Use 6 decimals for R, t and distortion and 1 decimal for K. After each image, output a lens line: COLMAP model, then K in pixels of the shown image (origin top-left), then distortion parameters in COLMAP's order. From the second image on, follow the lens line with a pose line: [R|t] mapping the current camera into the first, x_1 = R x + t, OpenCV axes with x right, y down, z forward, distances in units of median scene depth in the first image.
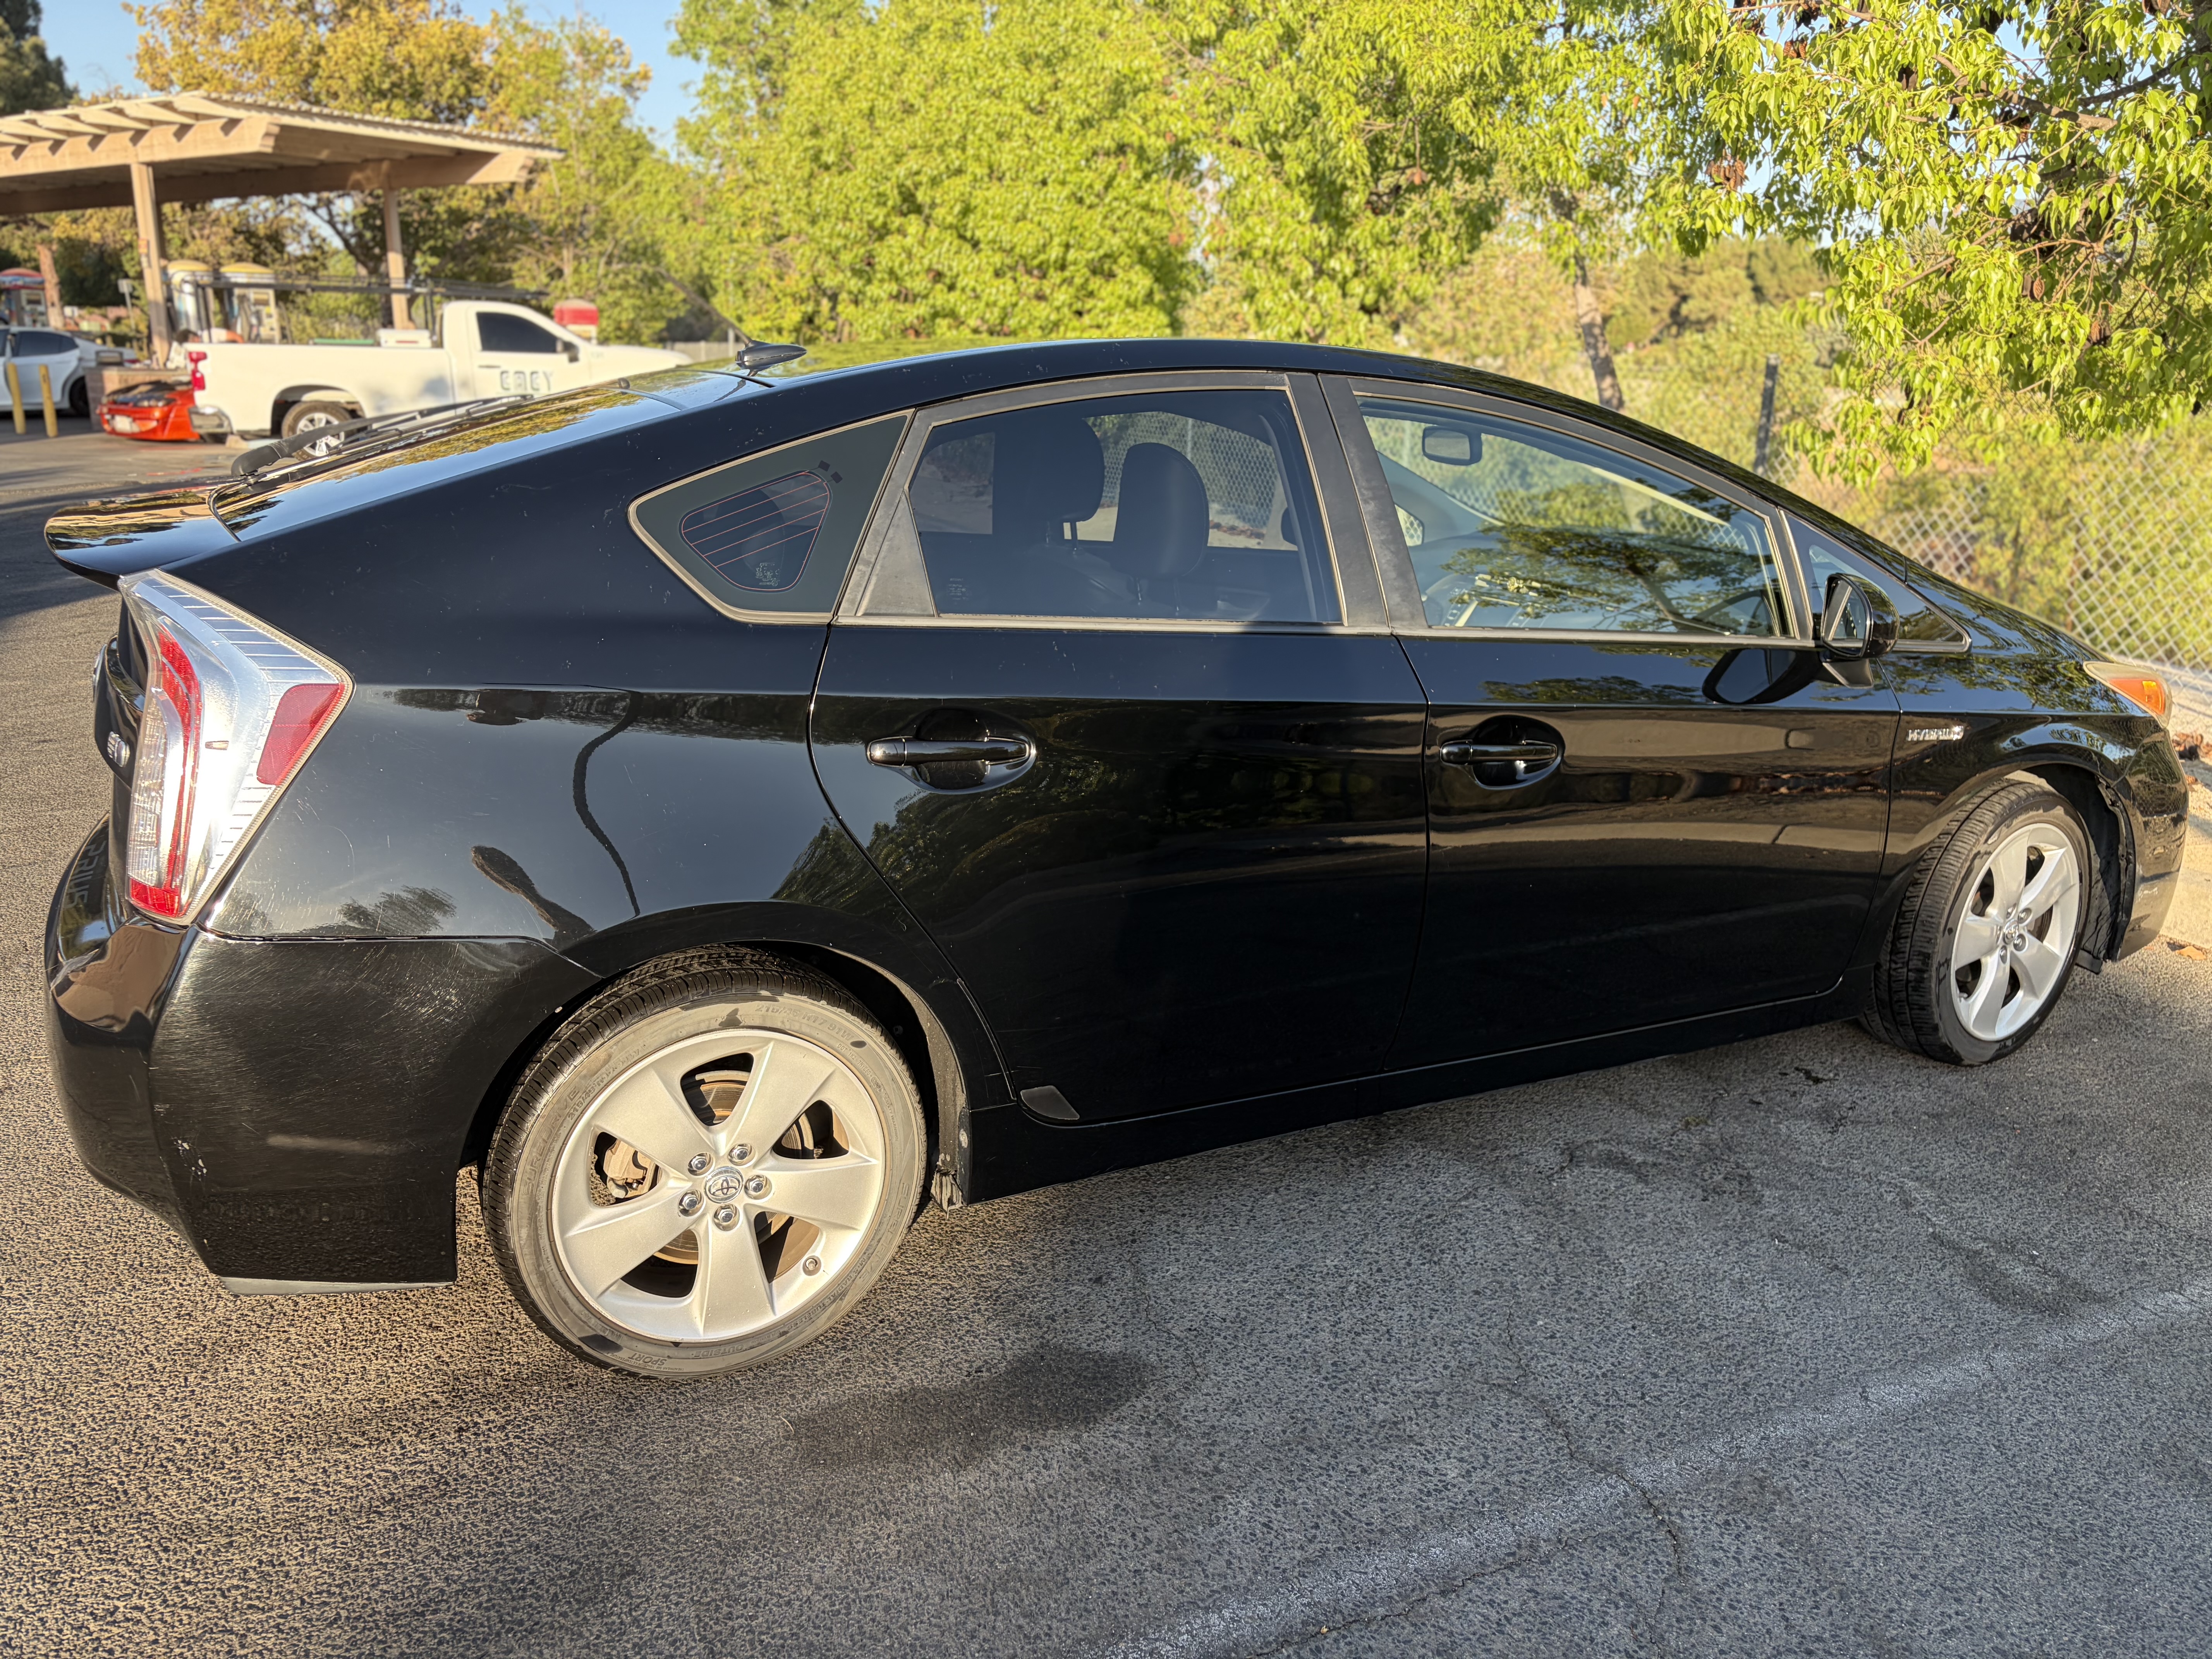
lens RADIAL K [[1660.8, 0, 1109.9], [0, 1660.8, 799.5], [0, 0, 1]] dist [0.060348, -0.078082]
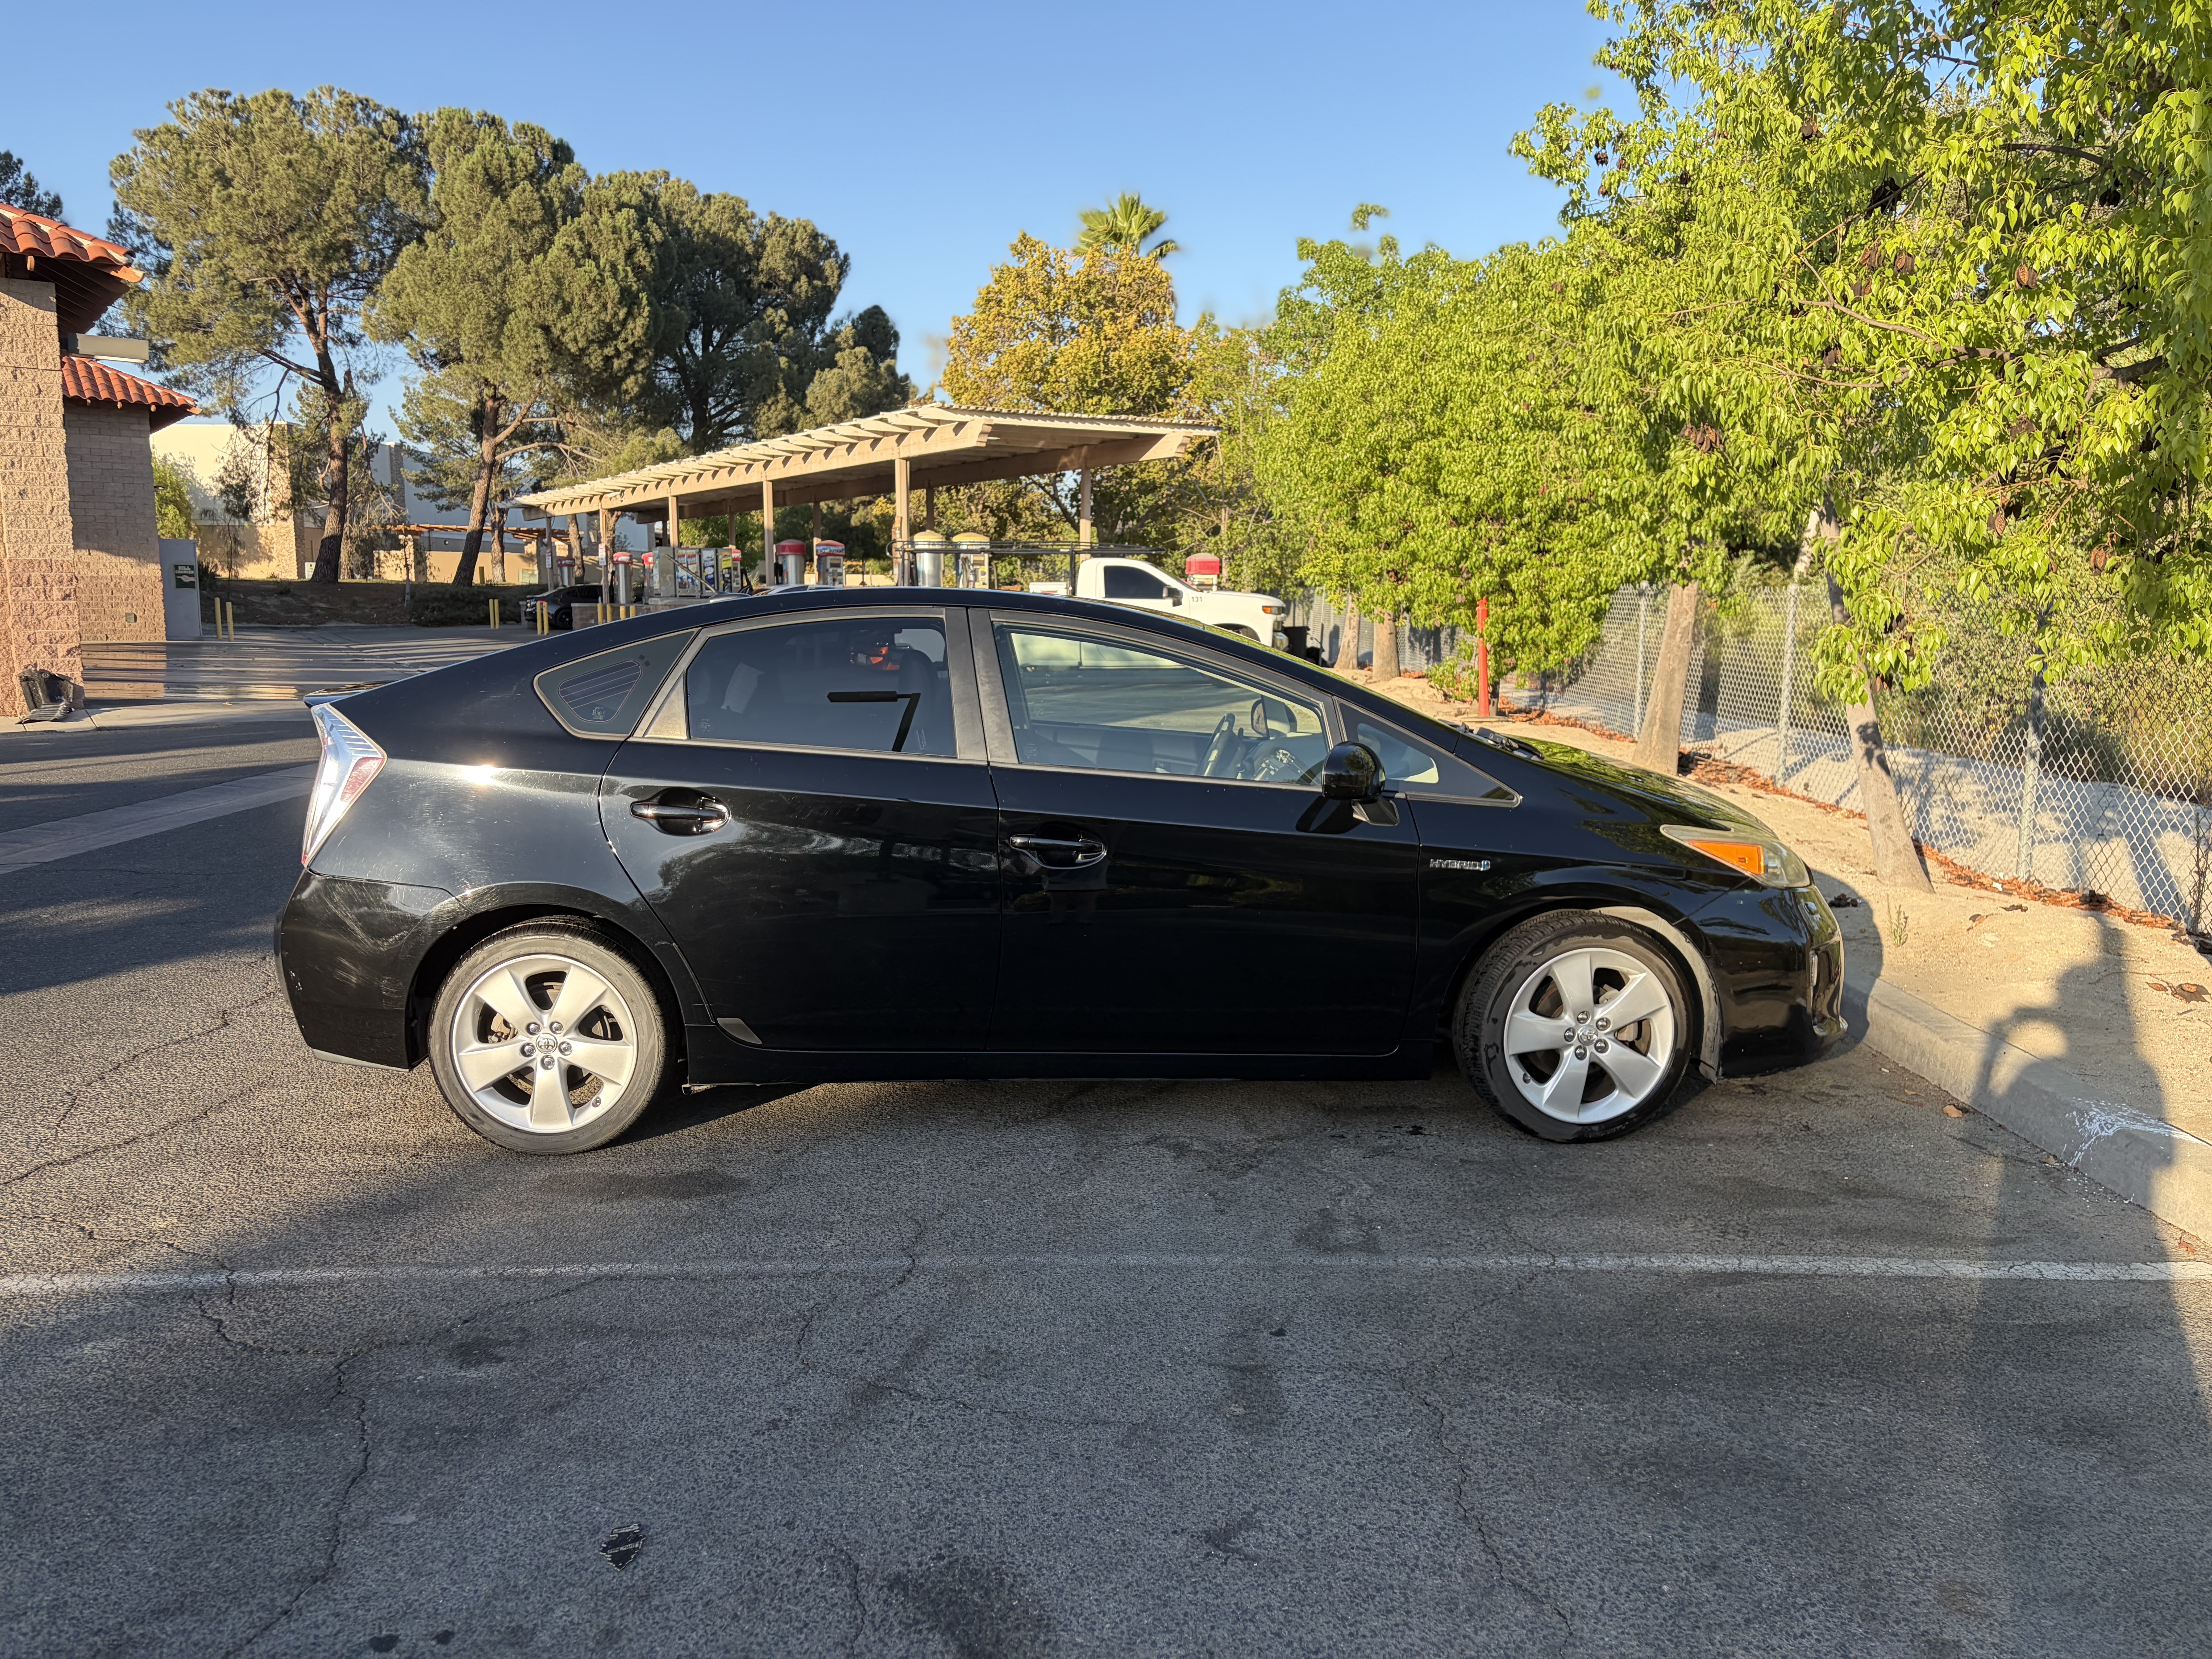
lens RADIAL K [[1660.8, 0, 1109.9], [0, 1660.8, 799.5], [0, 0, 1]] dist [0.060348, -0.078082]
pose [[0.909598, 0.034097, -0.414087, 0.187741], [-0.090608, 0.988919, -0.117601, 0.021881], [0.405489, 0.144490, 0.902608, -0.076722]]
